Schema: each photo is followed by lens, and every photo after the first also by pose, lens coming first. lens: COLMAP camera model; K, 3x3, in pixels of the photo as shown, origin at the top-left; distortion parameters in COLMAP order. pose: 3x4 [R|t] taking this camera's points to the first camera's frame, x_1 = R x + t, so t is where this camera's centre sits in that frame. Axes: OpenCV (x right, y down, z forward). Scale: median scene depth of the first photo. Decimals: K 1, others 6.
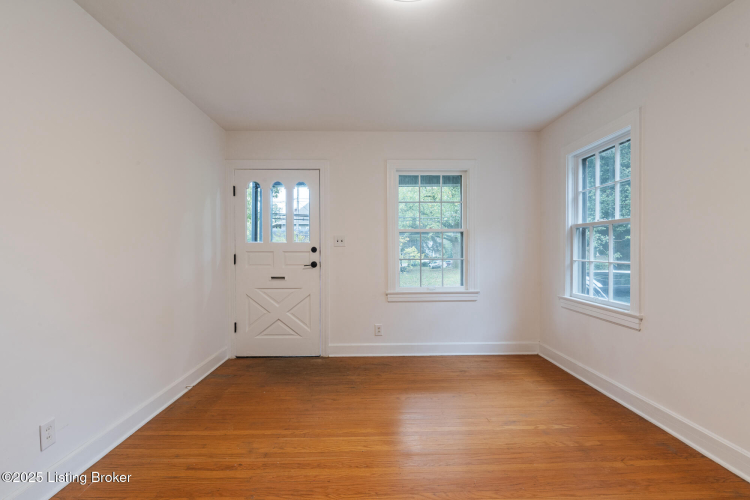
lens RADIAL K [[348.7, 0, 372.4], [0, 348.7, 250.4], [0, 0, 1]] dist [0.001581, -0.002111]
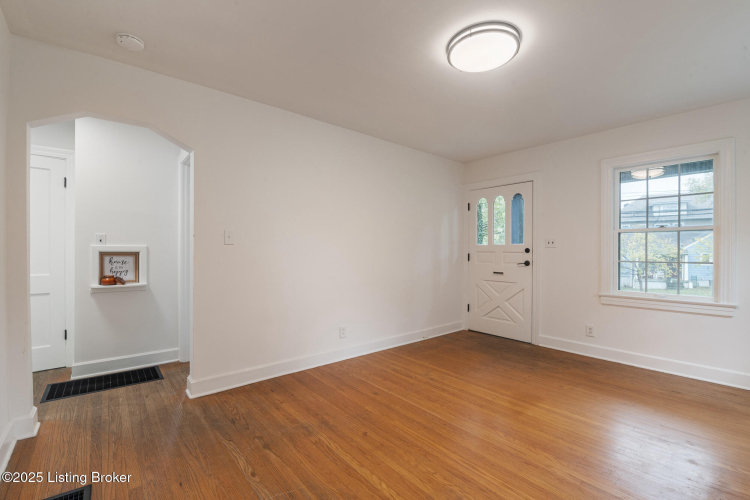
lens RADIAL K [[326.0, 0, 379.4], [0, 326.0, 249.0], [0, 0, 1]] dist [-0.003440, -0.001040]
pose [[0.637382, 0.001898, -0.770546, 0.420091], [-0.006186, 0.999977, -0.002654, -0.001439], [0.770524, 0.006458, 0.637379, -0.083052]]
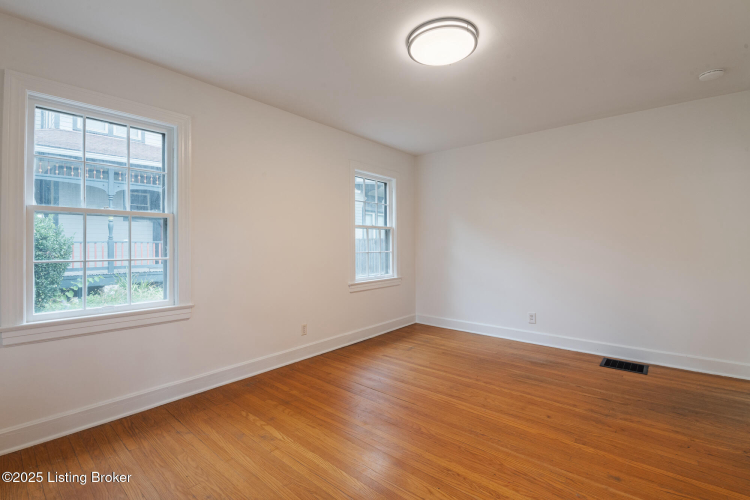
lens RADIAL K [[326.0, 0, 372.5], [0, 326.0, 248.5], [0, 0, 1]] dist [-0.003440, -0.001040]
pose [[-0.740600, -0.001171, 0.671945, -0.267375], [0.004118, 0.999972, 0.006282, 0.001522], [-0.671933, 0.007419, -0.740574, 1.043257]]
